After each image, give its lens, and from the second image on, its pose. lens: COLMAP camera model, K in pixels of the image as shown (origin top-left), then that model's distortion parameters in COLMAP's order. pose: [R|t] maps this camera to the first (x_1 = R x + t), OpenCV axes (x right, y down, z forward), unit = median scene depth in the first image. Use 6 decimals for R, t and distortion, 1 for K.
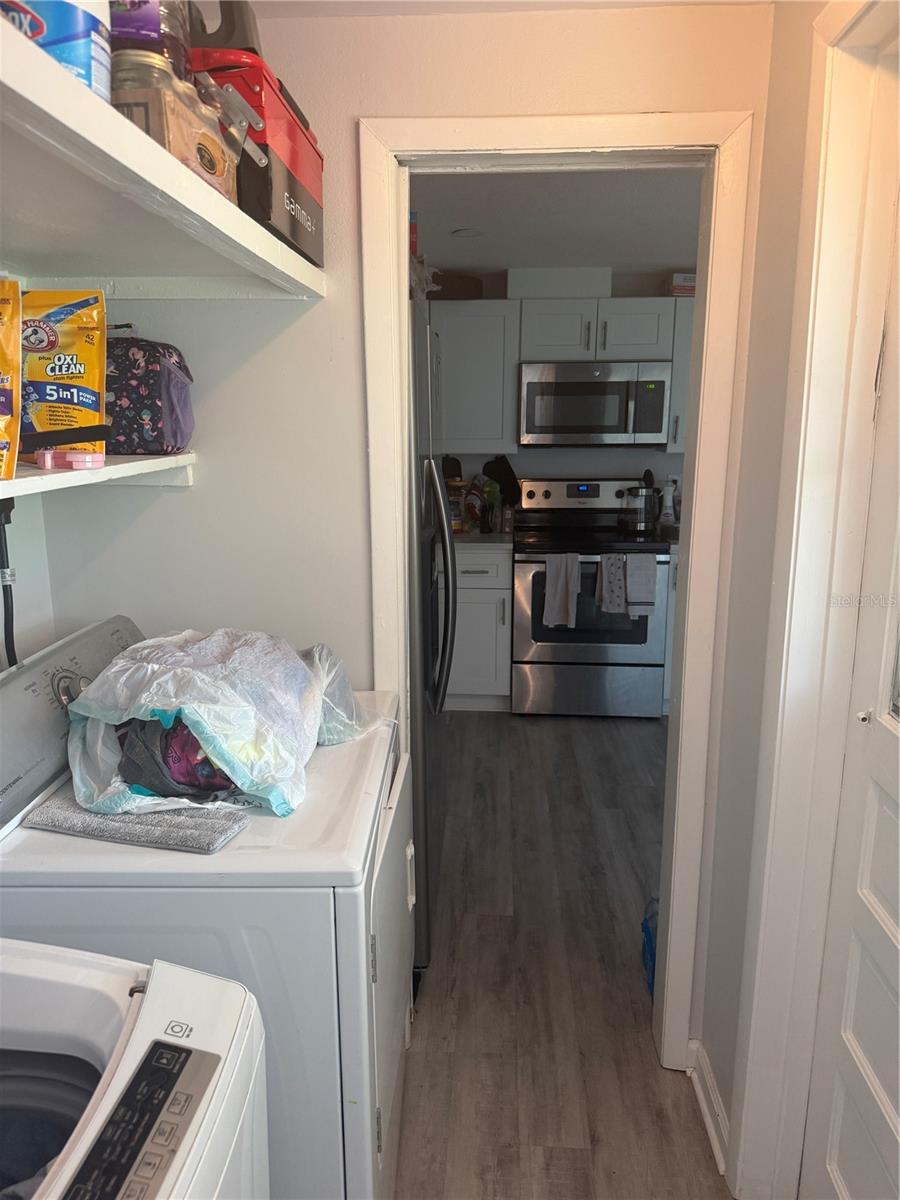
lens RADIAL K [[843.9, 0, 450.0], [0, 843.9, 600.0], [0, 0, 1]] dist [0.132522, -0.230115]
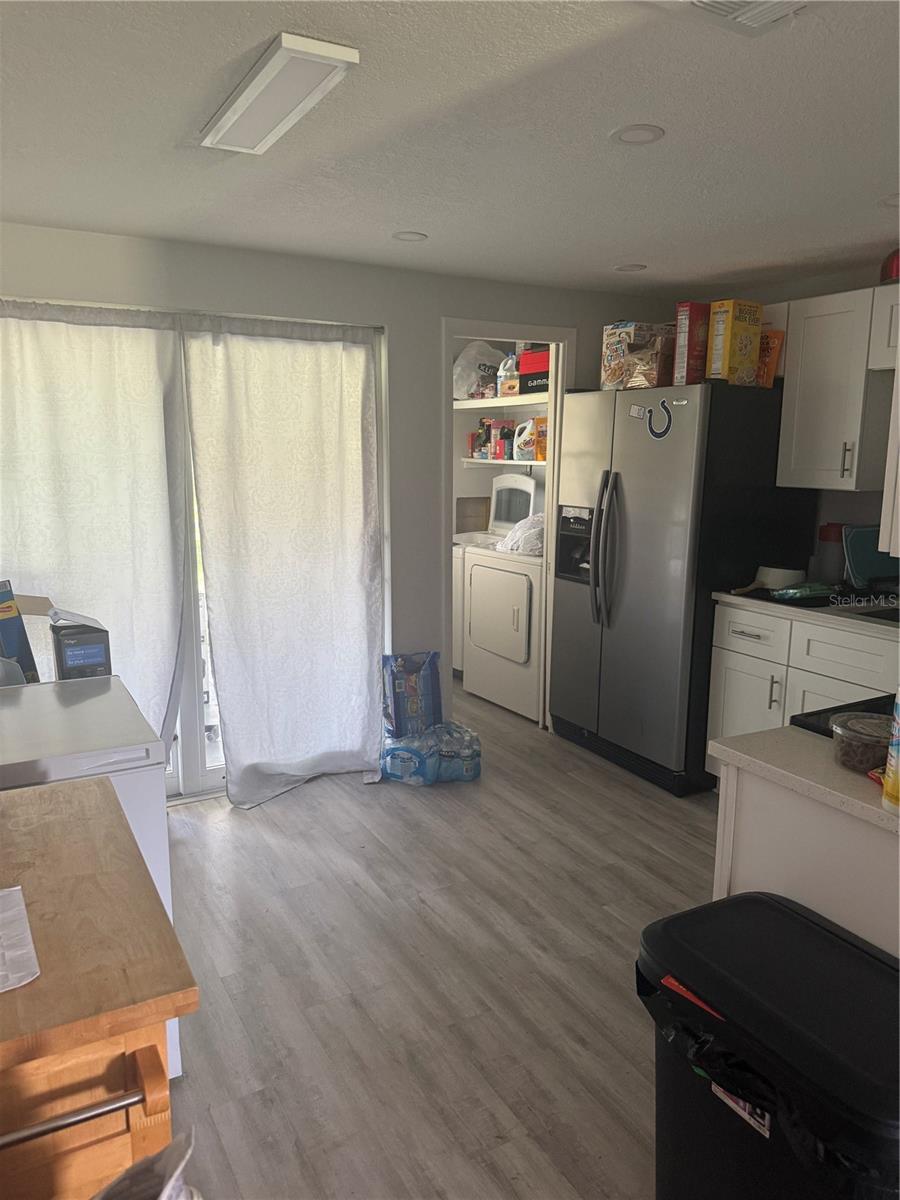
lens RADIAL K [[843.9, 0, 450.0], [0, 843.9, 600.0], [0, 0, 1]] dist [0.132522, -0.230115]
pose [[-0.837002, 0.094652, -0.538951, 0.782824], [-0.123102, 0.927108, 0.354000, -0.321278], [0.533173, 0.362645, -0.764340, 1.469490]]
